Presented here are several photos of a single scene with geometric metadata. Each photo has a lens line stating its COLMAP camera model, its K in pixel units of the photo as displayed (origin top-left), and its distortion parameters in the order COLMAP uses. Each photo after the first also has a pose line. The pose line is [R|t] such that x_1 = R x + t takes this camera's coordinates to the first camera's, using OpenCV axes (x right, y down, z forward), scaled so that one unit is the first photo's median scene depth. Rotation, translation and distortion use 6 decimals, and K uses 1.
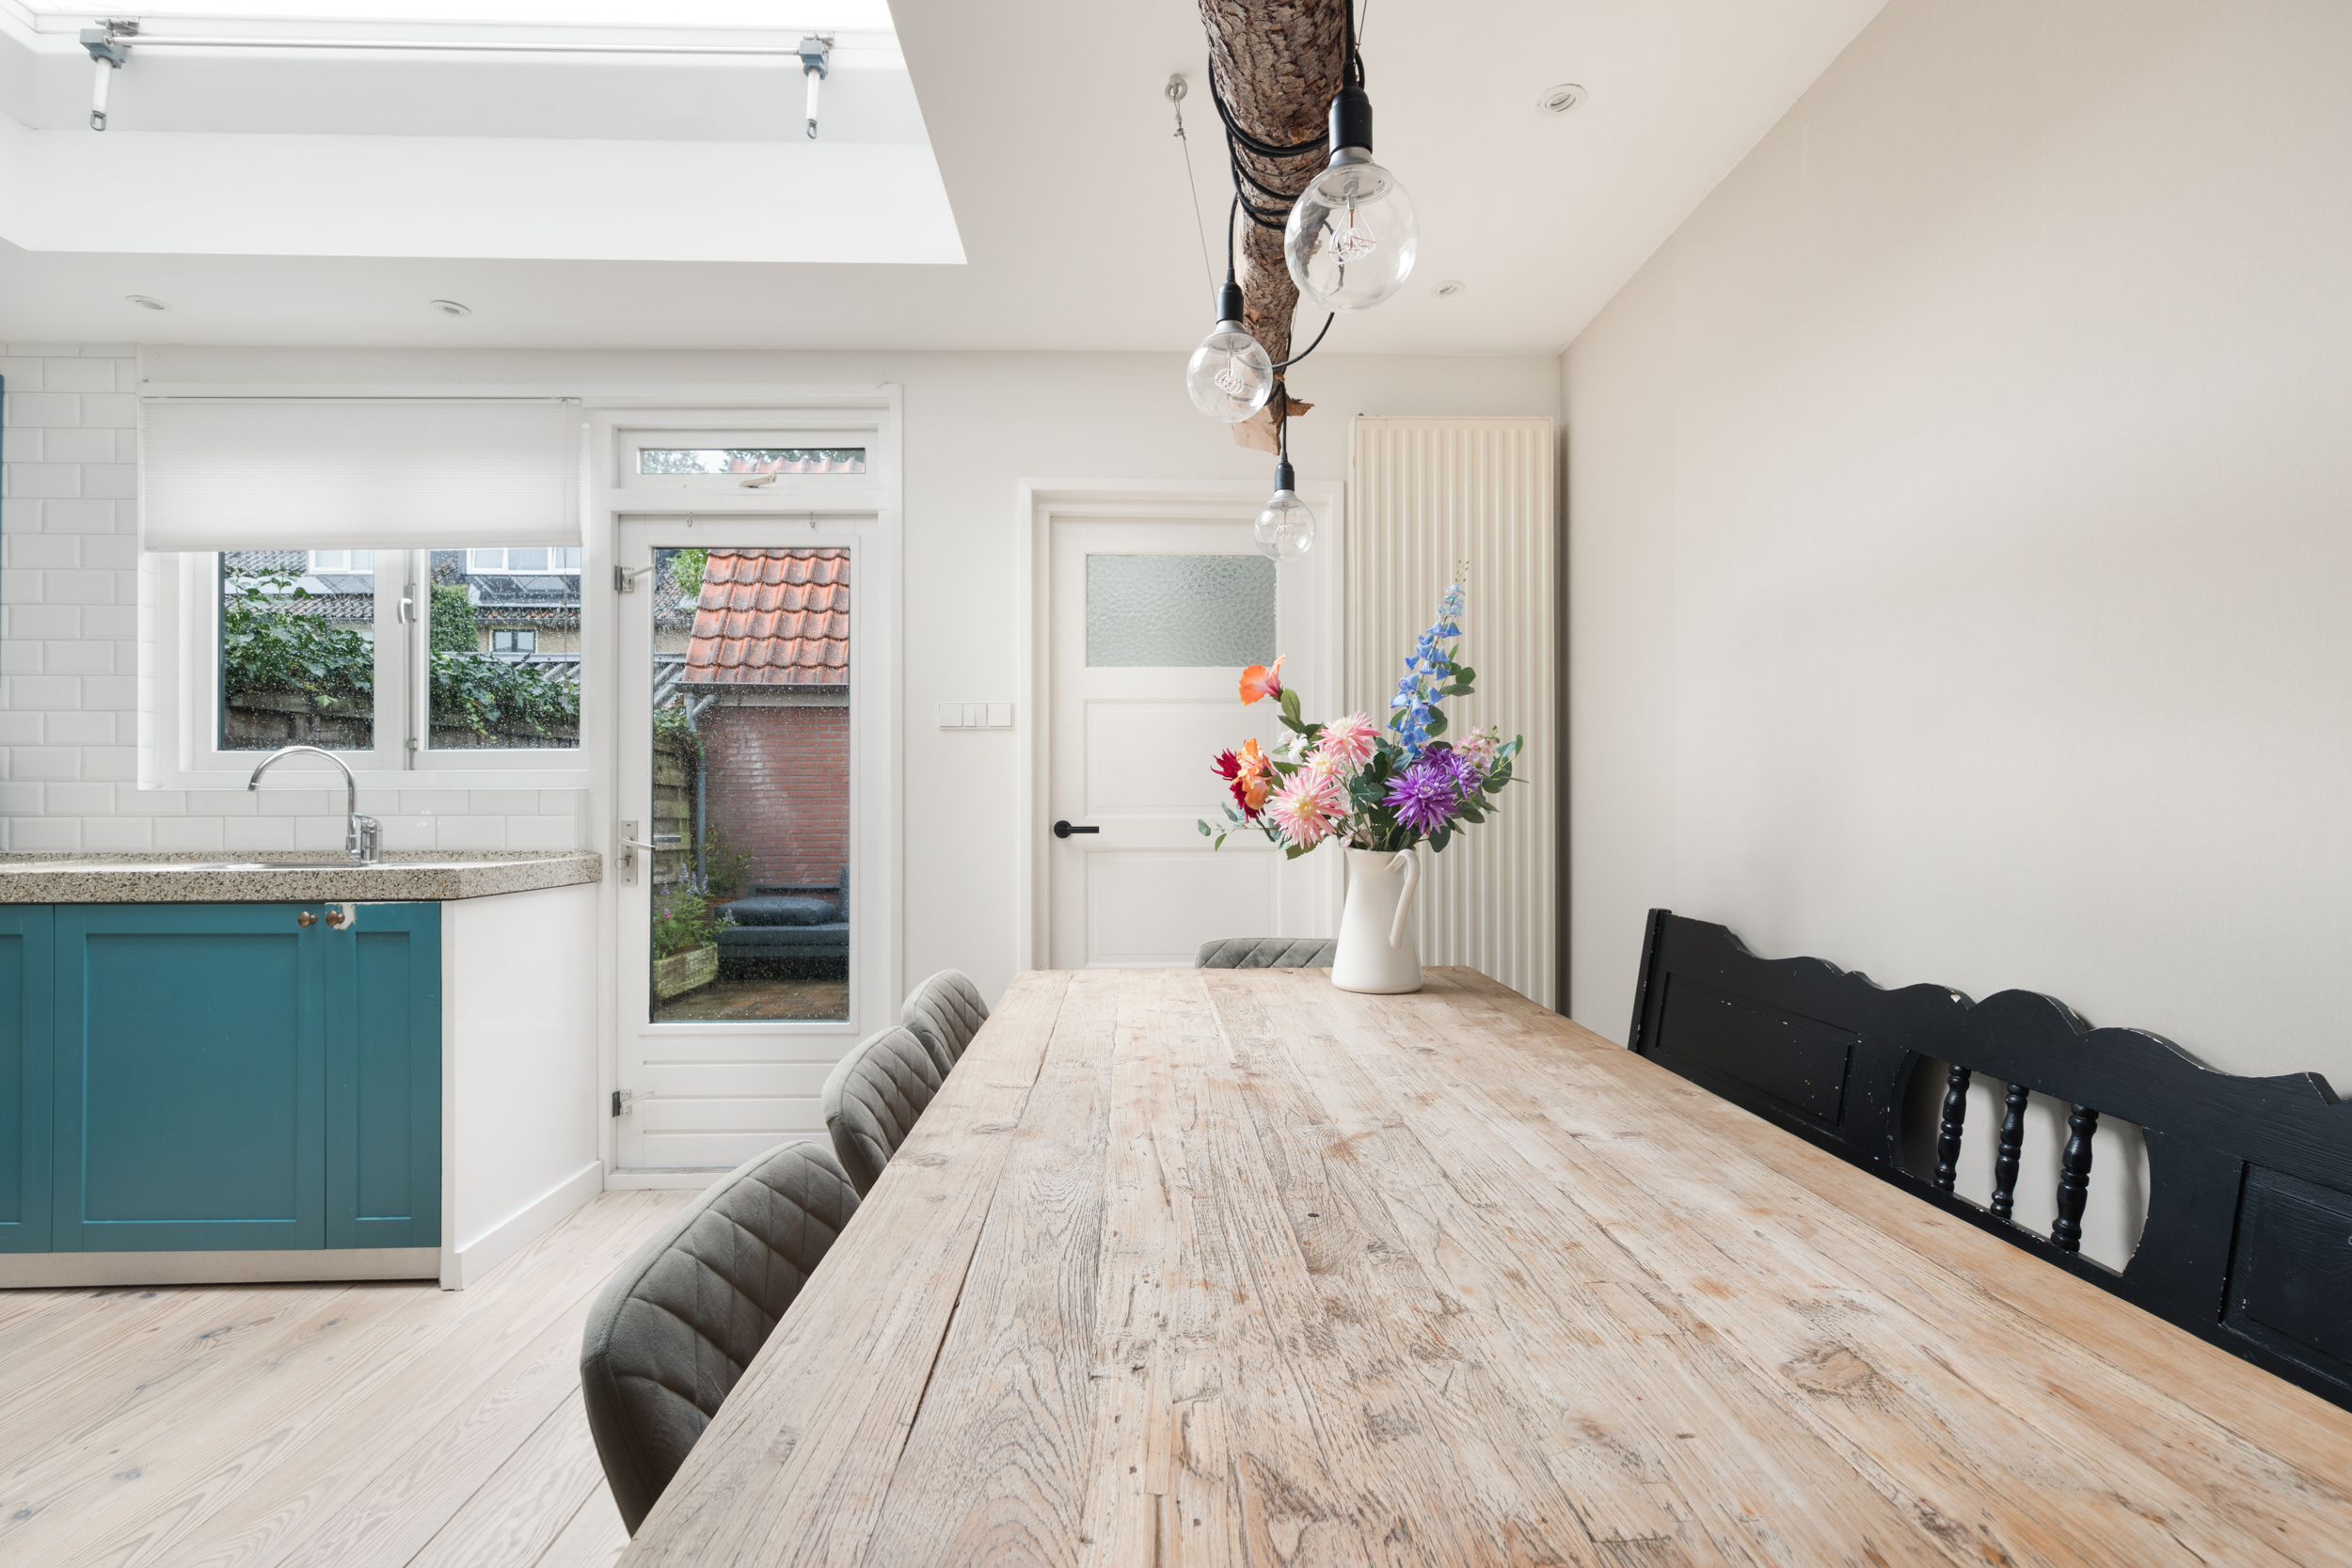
lens RADIAL K [[1068.7, 0, 1172.0], [0, 1068.7, 789.9], [0, 0, 1]] dist [0.003077, 0.000414]
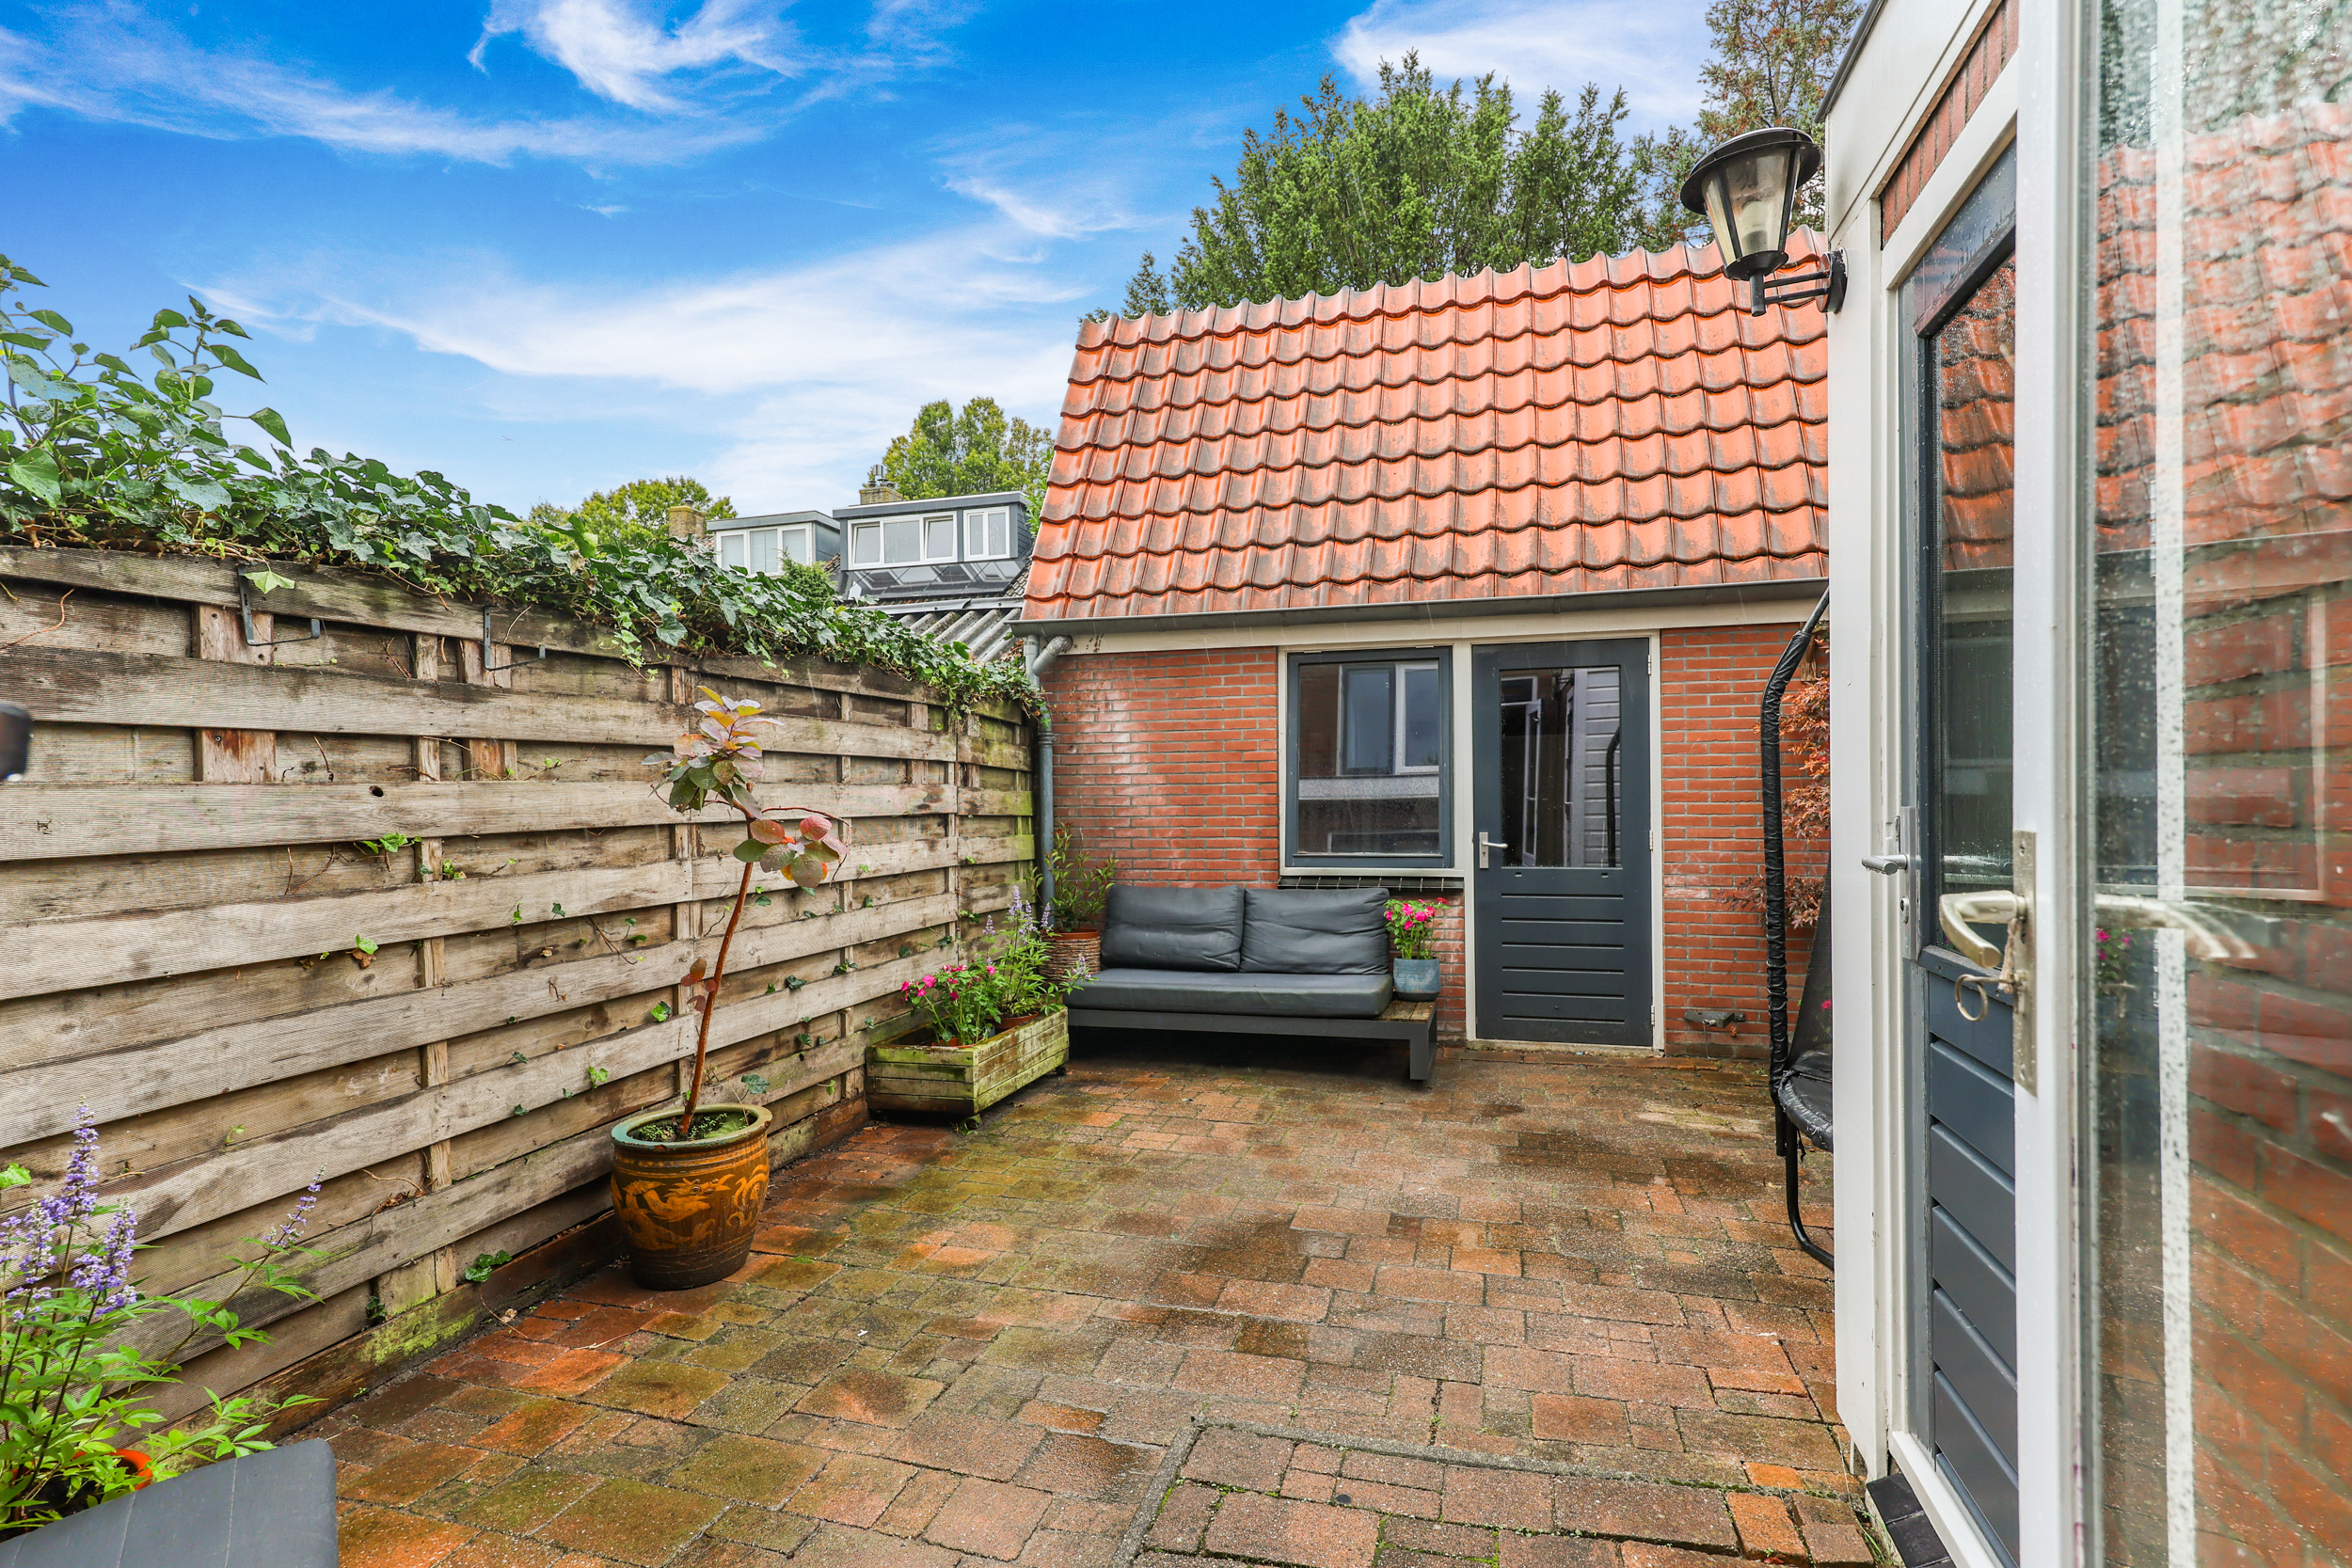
lens RADIAL K [[1100.5, 0, 1161.7], [0, 1100.5, 791.5], [0, 0, 1]] dist [-0.000409, 0.000499]
pose [[0.944262, -0.004762, -0.329159, -0.562533], [0.008403, 0.999918, 0.009641, 0.020055], [0.329087, -0.011869, 0.944225, 1.464923]]
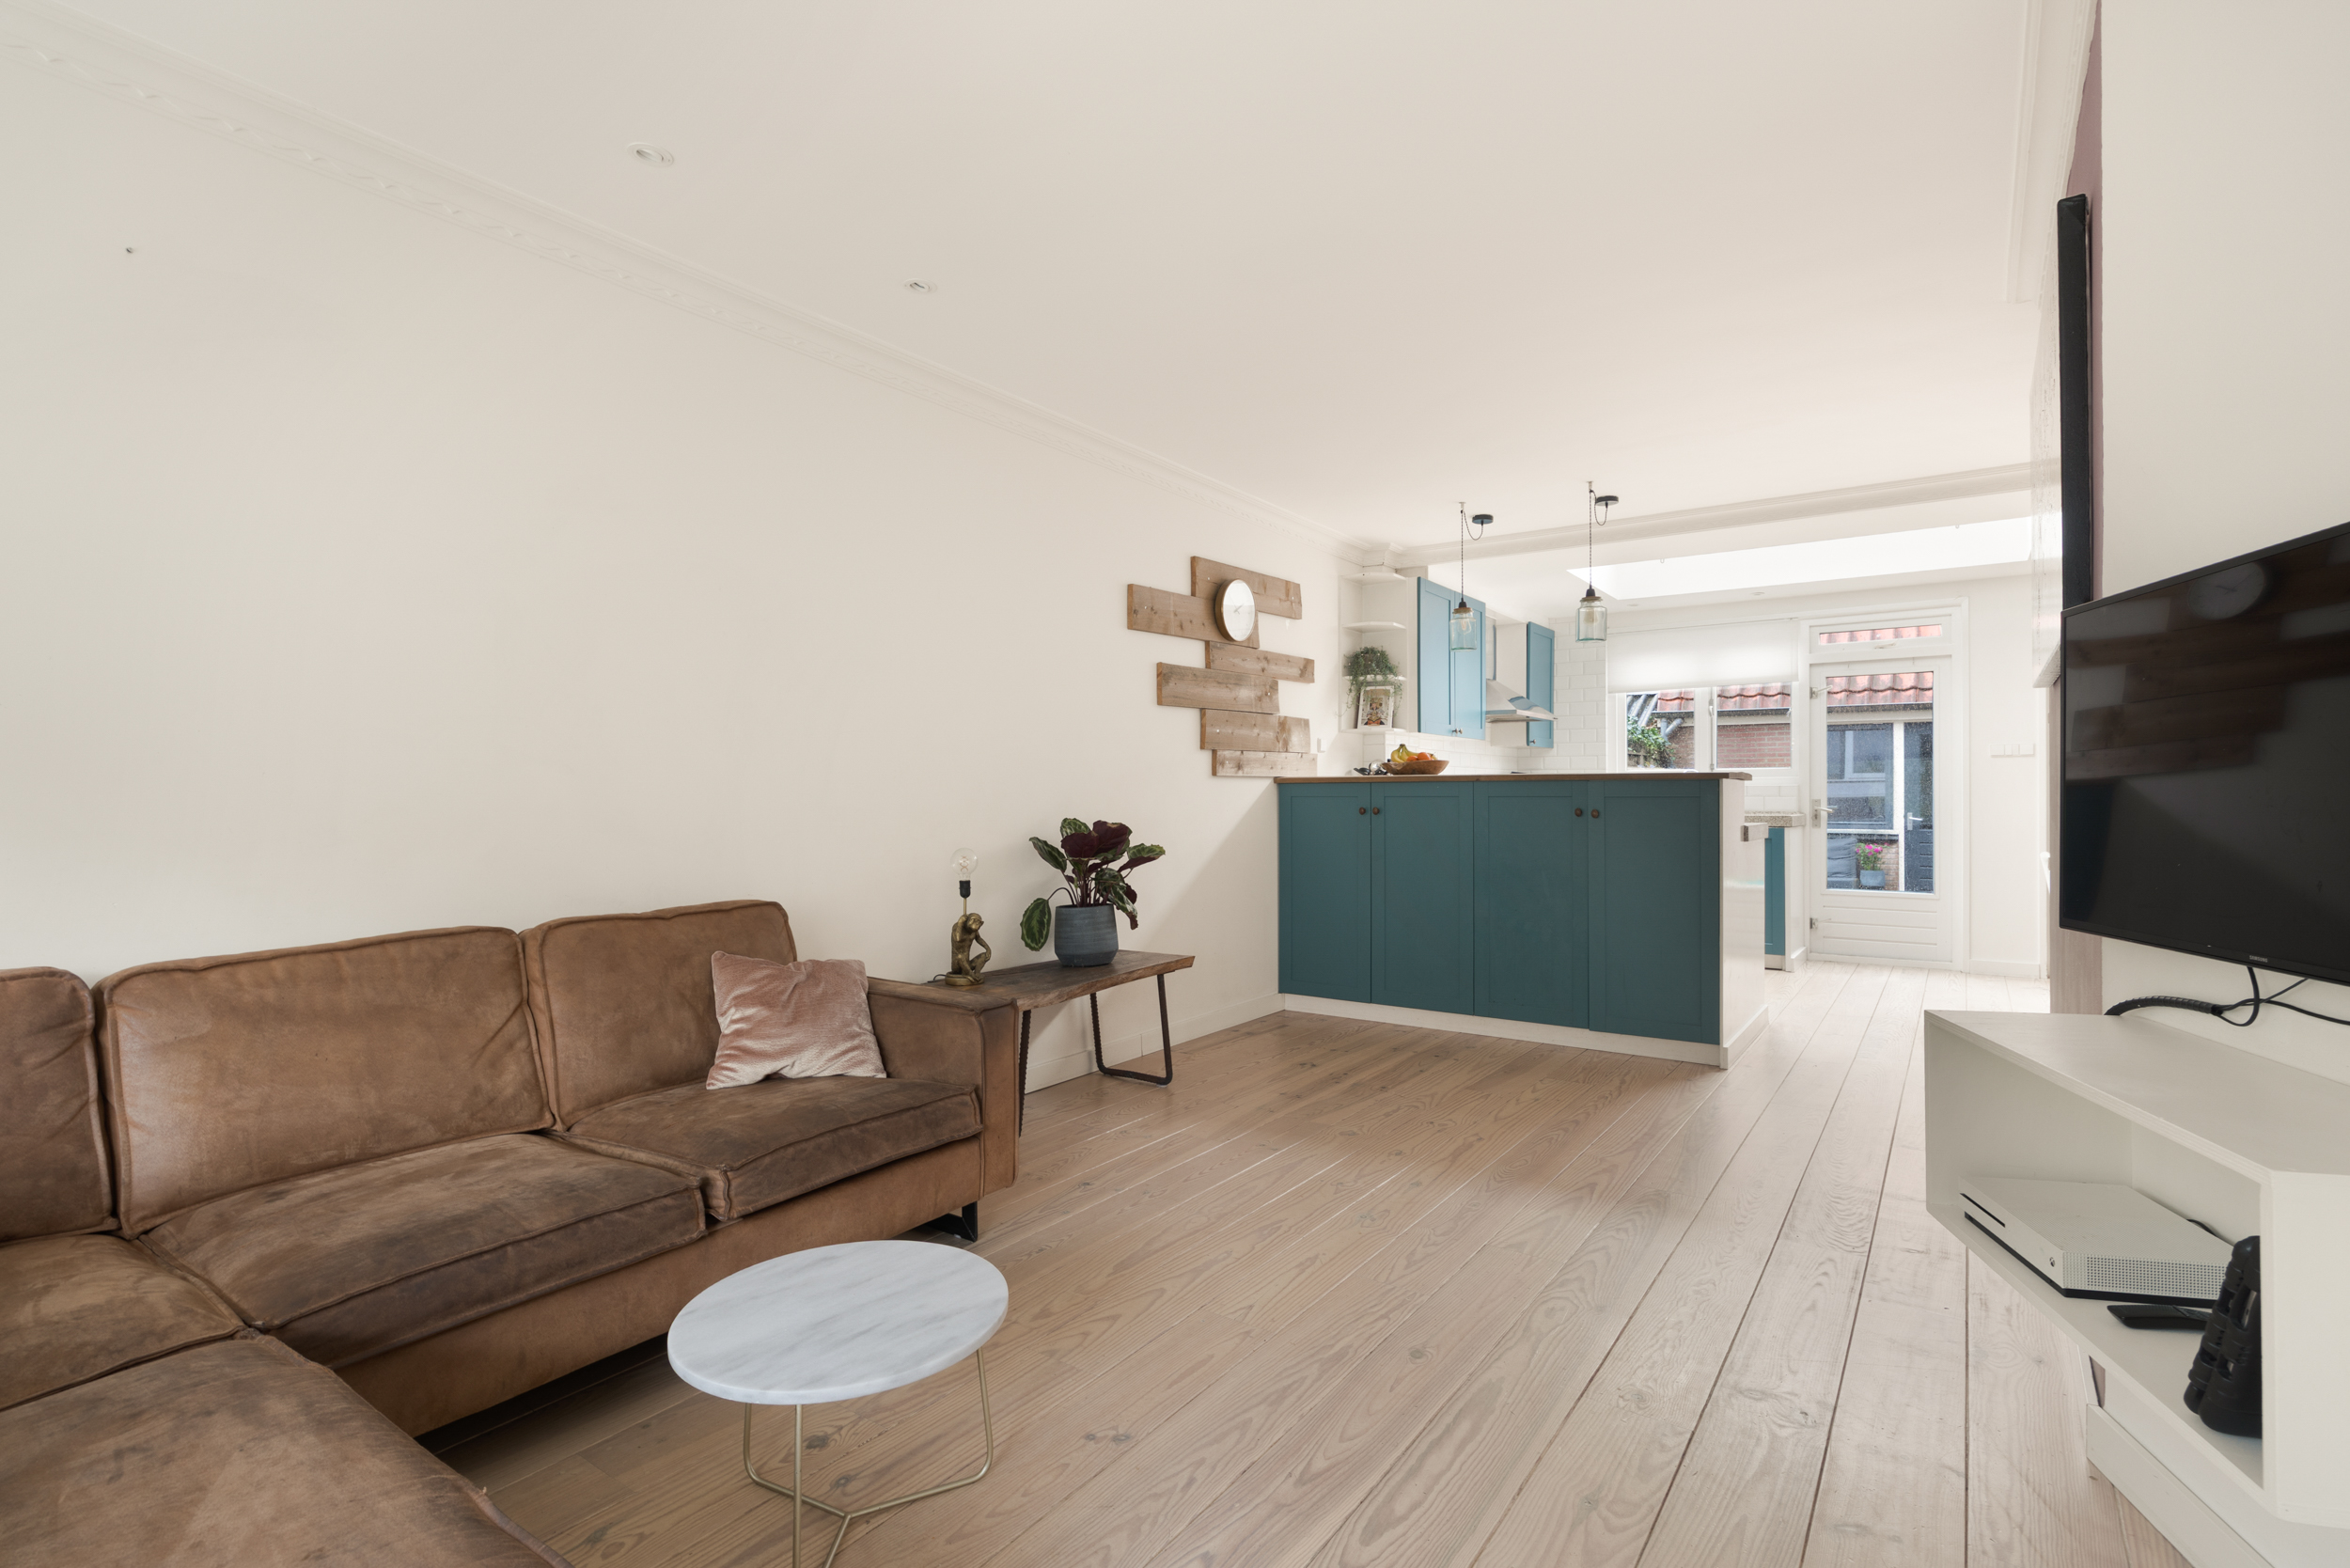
lens RADIAL K [[1099.7, 0, 1160.7], [0, 1099.7, 791.5], [0, 0, 1]] dist [-0.000409, 0.000499]
pose [[0.793954, -0.001818, -0.607975, -0.315774], [0.008115, 0.999938, 0.007608, -0.026455], [0.607924, -0.010974, 0.793920, -2.745126]]
